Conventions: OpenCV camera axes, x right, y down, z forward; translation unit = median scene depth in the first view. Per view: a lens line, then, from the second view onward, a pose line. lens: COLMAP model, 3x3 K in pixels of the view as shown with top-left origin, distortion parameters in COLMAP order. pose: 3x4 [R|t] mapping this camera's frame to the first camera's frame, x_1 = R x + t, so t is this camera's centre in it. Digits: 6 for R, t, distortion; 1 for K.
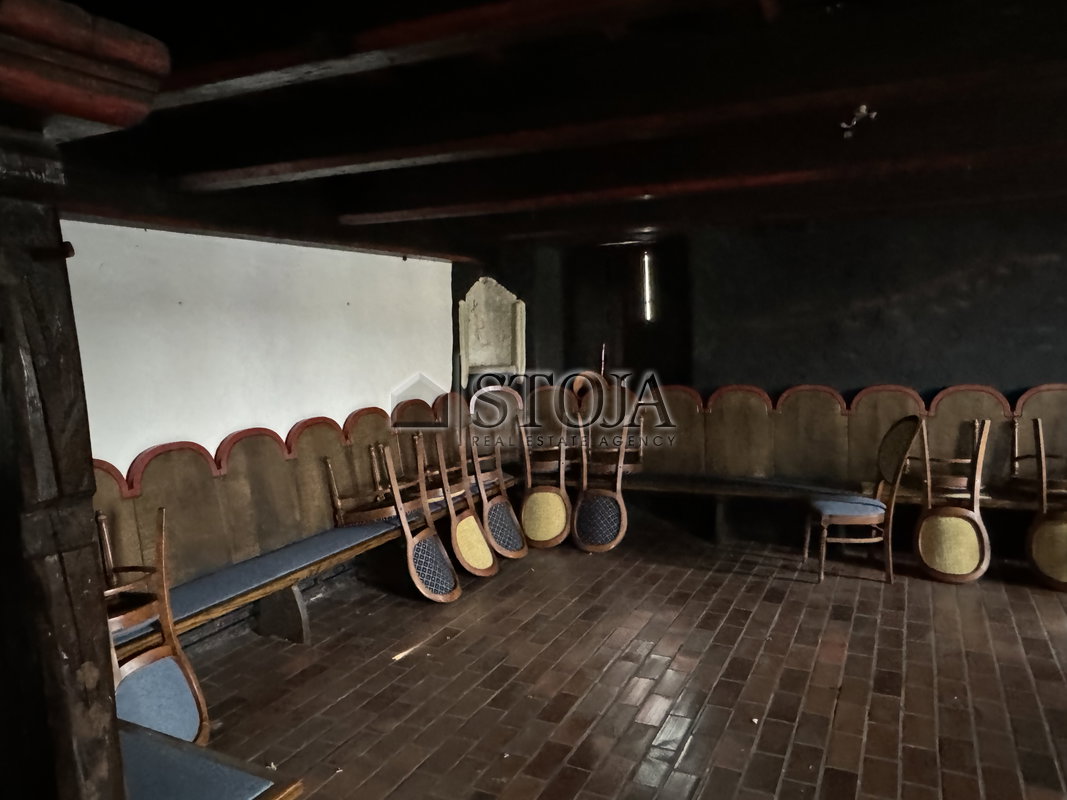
lens RADIAL K [[761.0, 0, 533.5], [0, 761.0, 400.0], [0, 0, 1]] dist [0.004092, 0.001188]
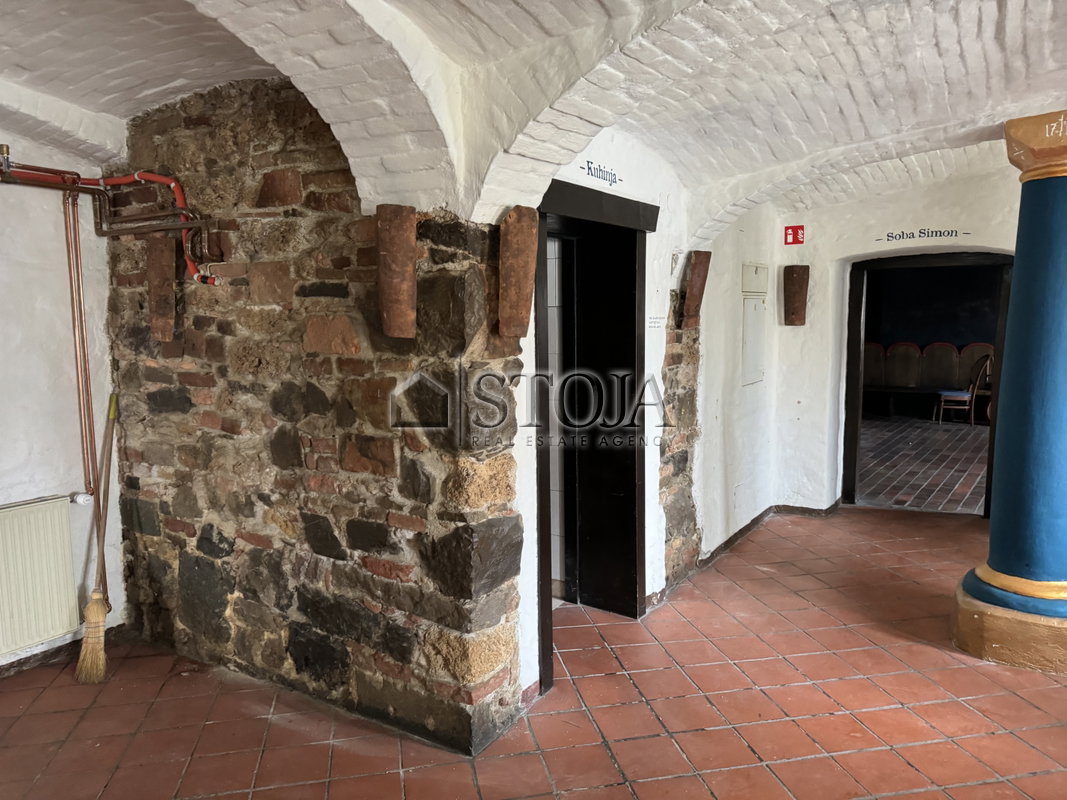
lens RADIAL K [[757.7, 0, 533.5], [0, 757.7, 400.0], [0, 0, 1]] dist [-0.000316, -0.000476]
pose [[0.985202, 0.041988, -0.166177, -0.386482], [-0.039949, 0.999080, 0.015597, 0.150663], [0.166679, -0.008728, 0.985973, -1.242622]]
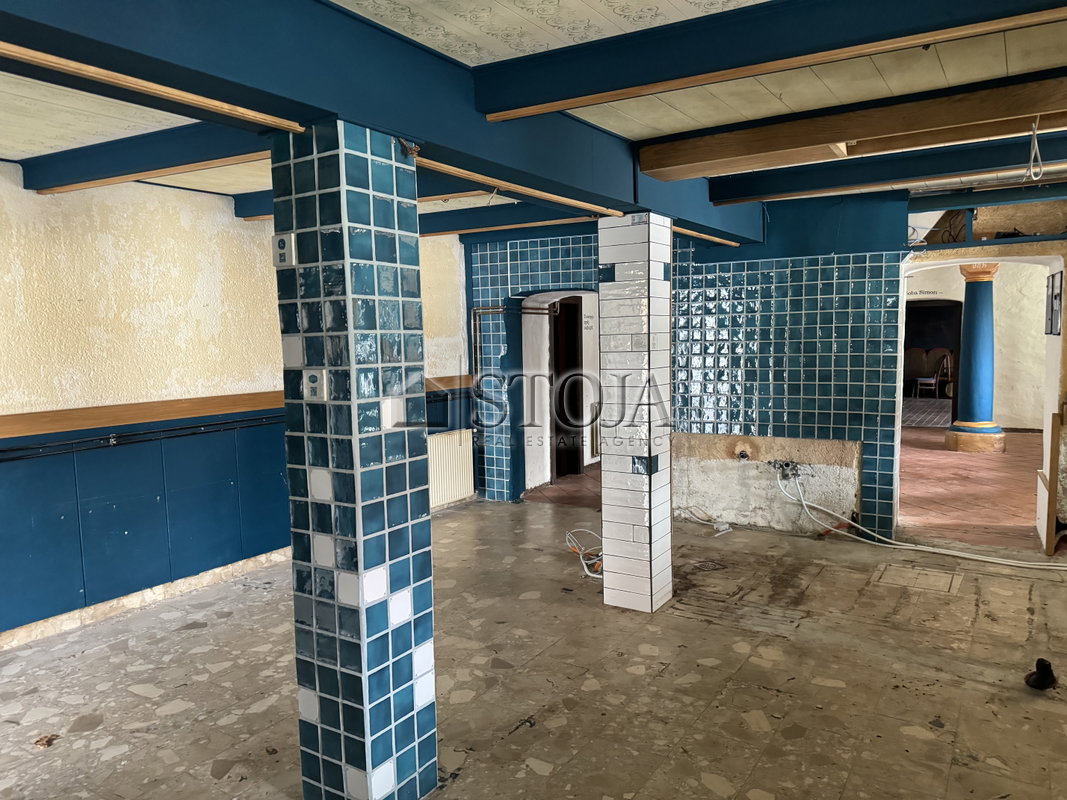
lens RADIAL K [[761.6, 0, 533.5], [0, 761.6, 400.0], [0, 0, 1]] dist [-0.004630, -0.001733]
pose [[0.993691, 0.025528, -0.109211, -0.908306], [-0.026929, 0.999573, -0.011374, 0.286052], [0.108874, 0.014243, 0.993954, -2.437631]]
